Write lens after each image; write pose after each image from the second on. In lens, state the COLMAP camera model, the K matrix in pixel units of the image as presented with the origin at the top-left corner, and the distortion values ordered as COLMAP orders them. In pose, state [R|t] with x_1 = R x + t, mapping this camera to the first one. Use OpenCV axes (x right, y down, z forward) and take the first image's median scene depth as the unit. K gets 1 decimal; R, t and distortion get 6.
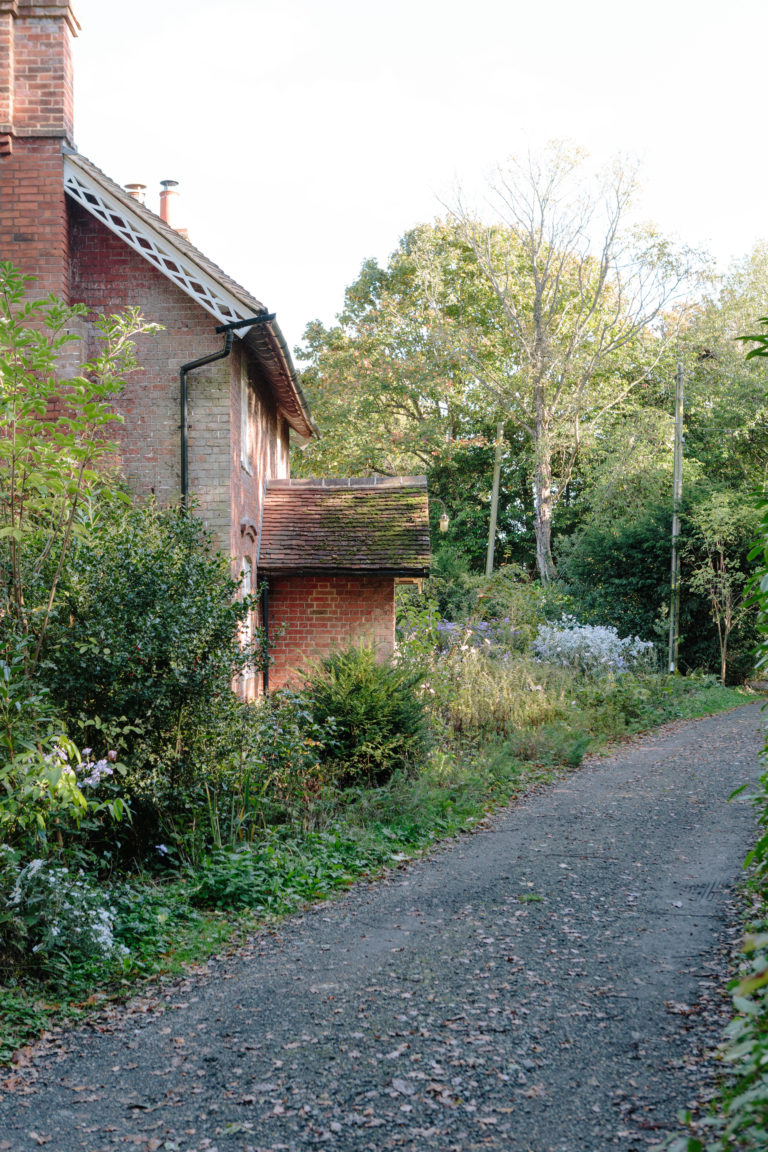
lens RADIAL K [[1461.2, 0, 384.0], [0, 1461.2, 576.0], [0, 0, 1]] dist [-0.038766, -0.025968]
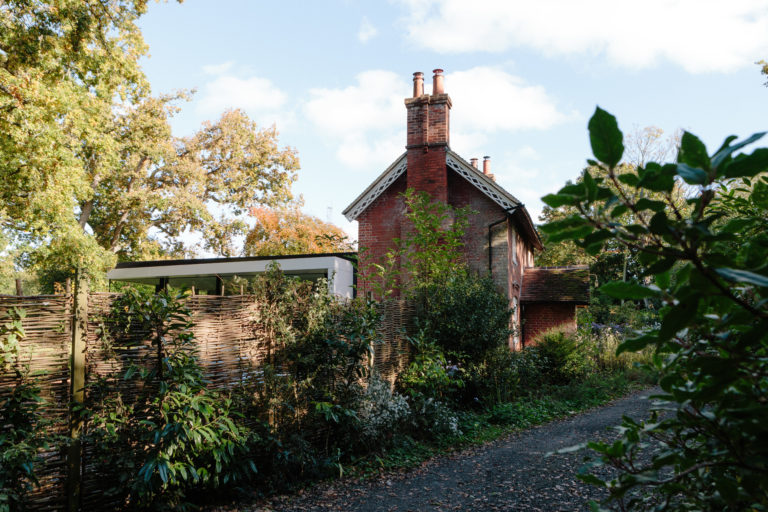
lens RADIAL K [[647.7, 0, 384.0], [0, 647.7, 256.0], [0, 0, 1]] dist [-0.004053, -0.002763]
pose [[0.941801, -0.017701, -0.335706, 0.084384], [-0.014156, 0.995639, -0.092211, 0.028429], [0.335874, 0.091596, 0.937443, -0.196620]]
